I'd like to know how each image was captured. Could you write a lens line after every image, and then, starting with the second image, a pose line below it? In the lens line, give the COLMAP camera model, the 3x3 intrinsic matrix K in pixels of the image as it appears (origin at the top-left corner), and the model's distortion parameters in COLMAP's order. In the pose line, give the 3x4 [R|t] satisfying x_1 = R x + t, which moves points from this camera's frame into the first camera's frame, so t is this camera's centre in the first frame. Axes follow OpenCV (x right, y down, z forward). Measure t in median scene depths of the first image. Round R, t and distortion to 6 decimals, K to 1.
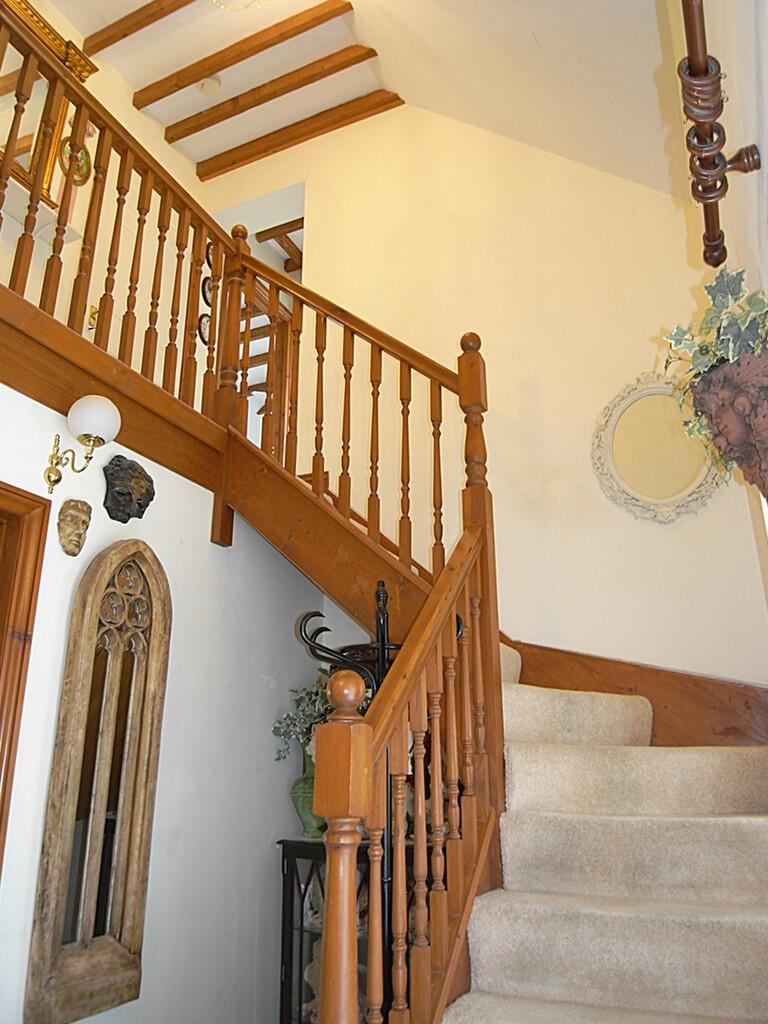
lens RADIAL K [[737.6, 0, 384.0], [0, 737.6, 512.0], [0, 0, 1]] dist [-0.051769, 0.000398]
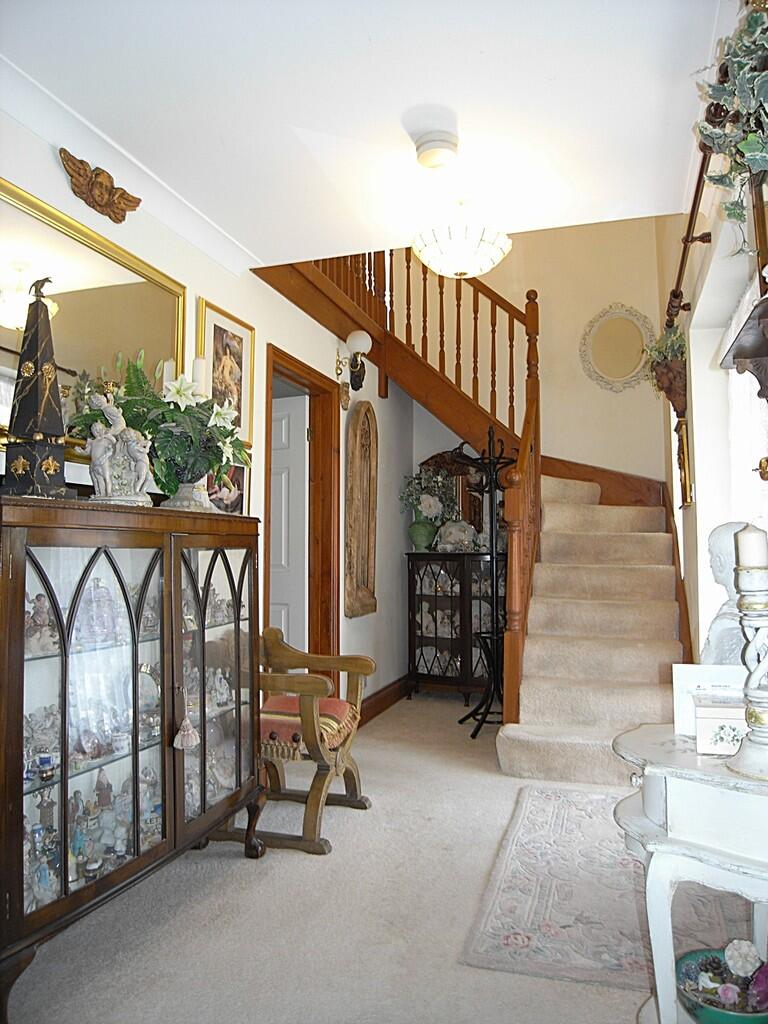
lens RADIAL K [[699.9, 0, 388.8], [0, 699.9, 491.2], [0, 0, 1]] dist [-0.009773, -0.002338]
pose [[0.992136, 0.015321, 0.124223, -0.461888], [-0.046418, 0.966744, 0.251498, -0.183952], [-0.116239, -0.255286, 0.959853, -0.790919]]
